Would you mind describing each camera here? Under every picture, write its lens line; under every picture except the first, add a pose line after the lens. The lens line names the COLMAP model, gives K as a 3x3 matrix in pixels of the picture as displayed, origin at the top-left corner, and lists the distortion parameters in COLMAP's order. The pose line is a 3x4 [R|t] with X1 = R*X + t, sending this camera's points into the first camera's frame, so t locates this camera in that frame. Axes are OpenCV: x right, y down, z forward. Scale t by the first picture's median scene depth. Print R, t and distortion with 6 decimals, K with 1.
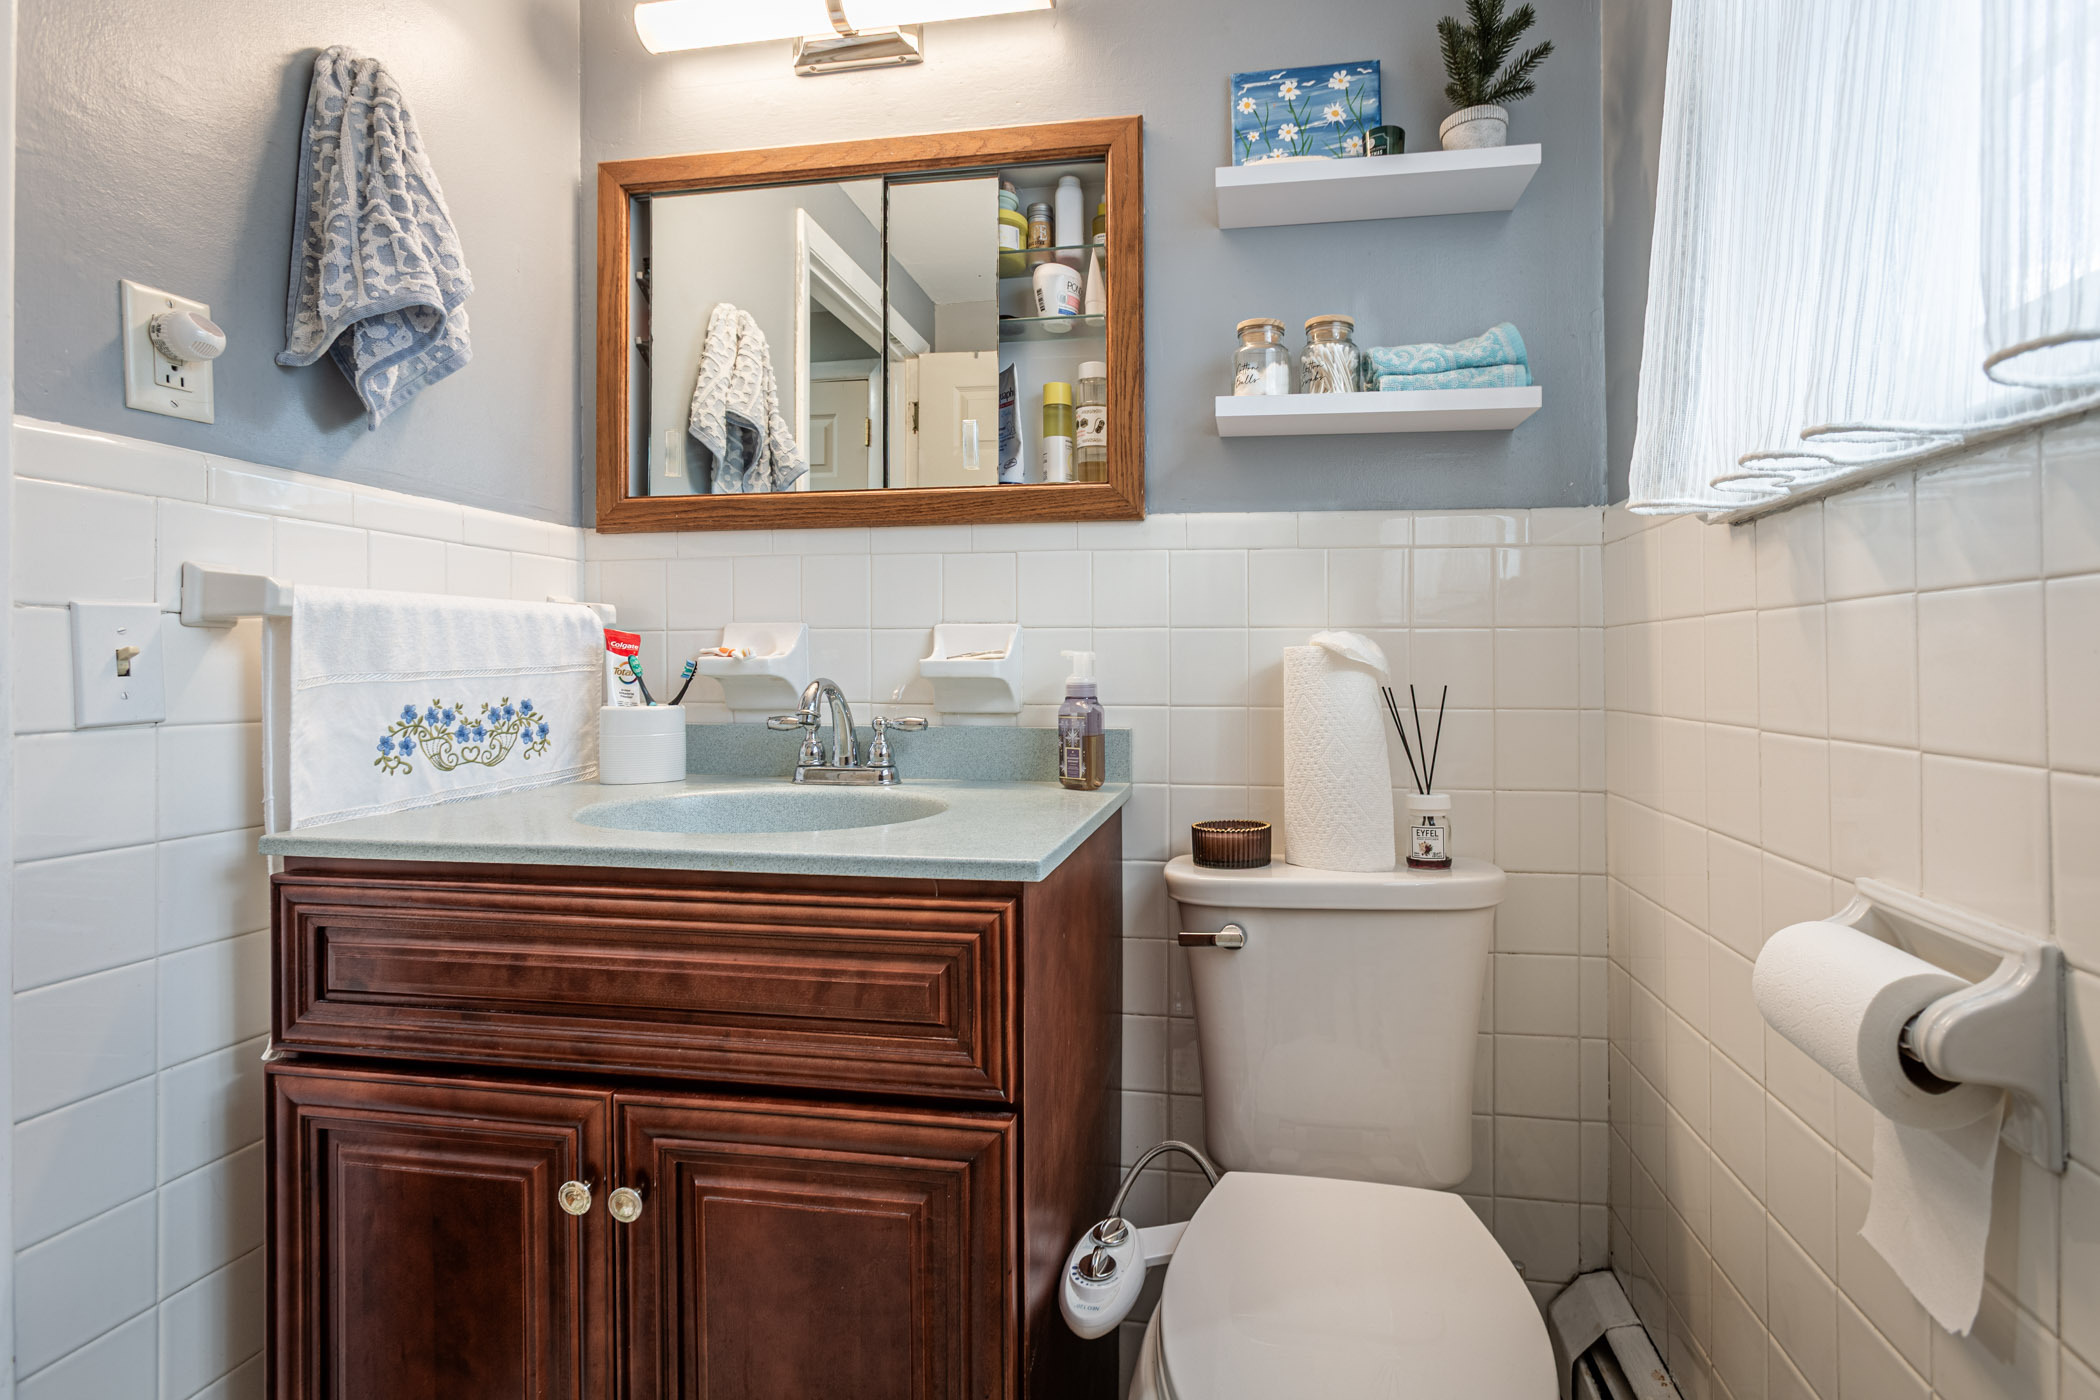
lens RADIAL K [[999.1, 0, 1083.4], [0, 999.1, 676.7], [0, 0, 1]] dist [0.000480, 0.001000]
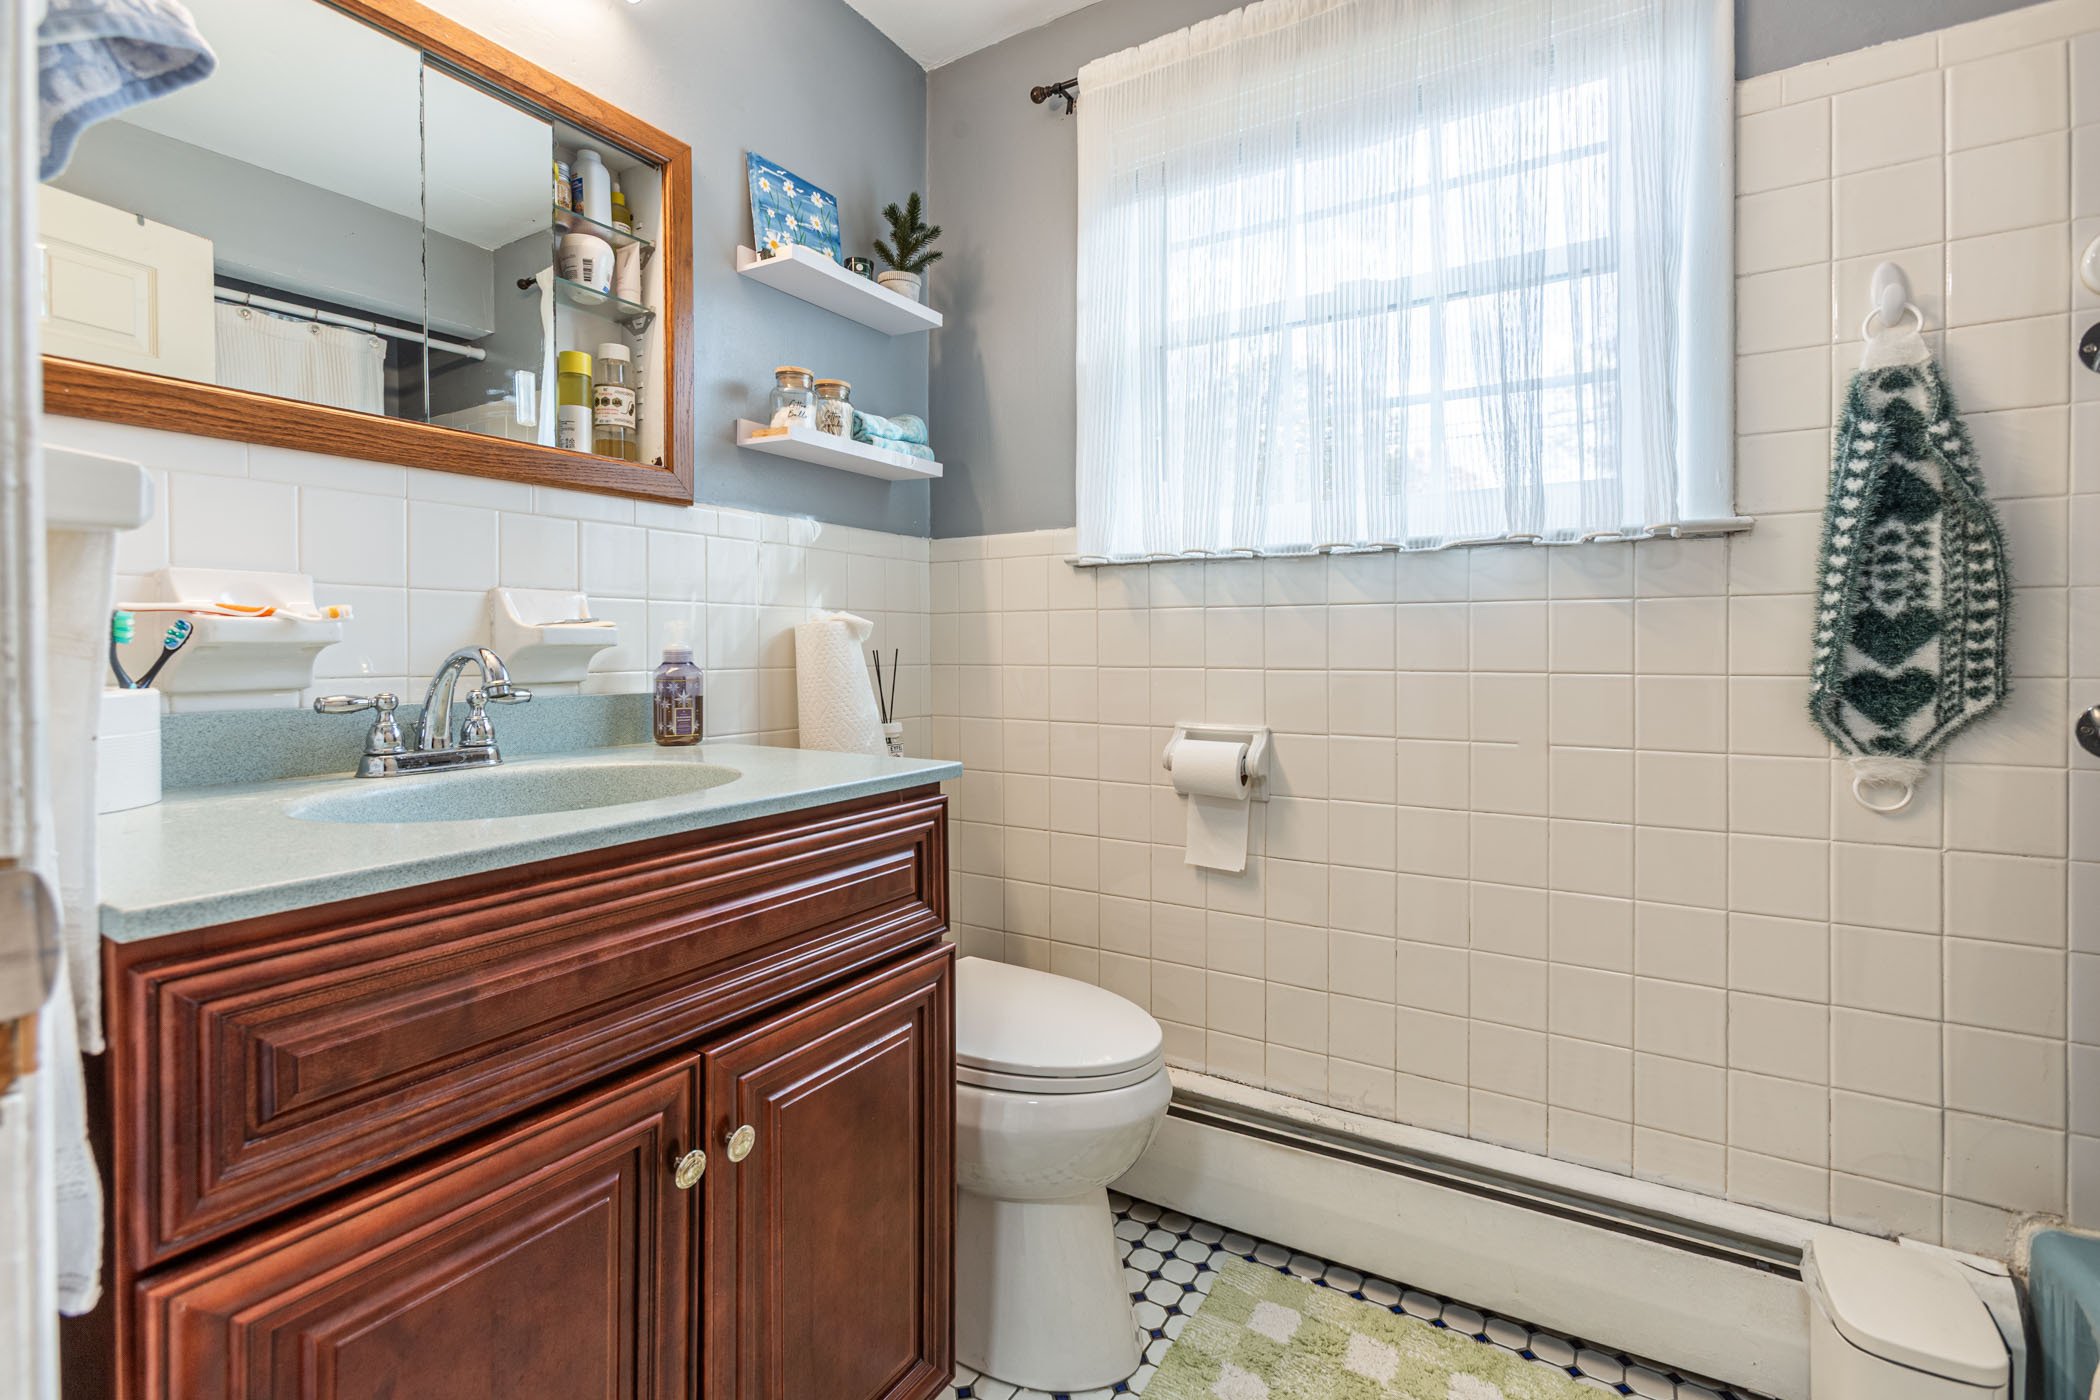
lens RADIAL K [[969.6, 0, 1046.9], [0, 969.6, 686.7], [0, 0, 1]] dist [0.001471, 0.007145]
pose [[0.375817, -0.041608, 0.925759, -0.869547], [0.014783, 0.999134, 0.038905, 0.011759], [-0.926576, -0.000935, 0.376107, 0.223545]]
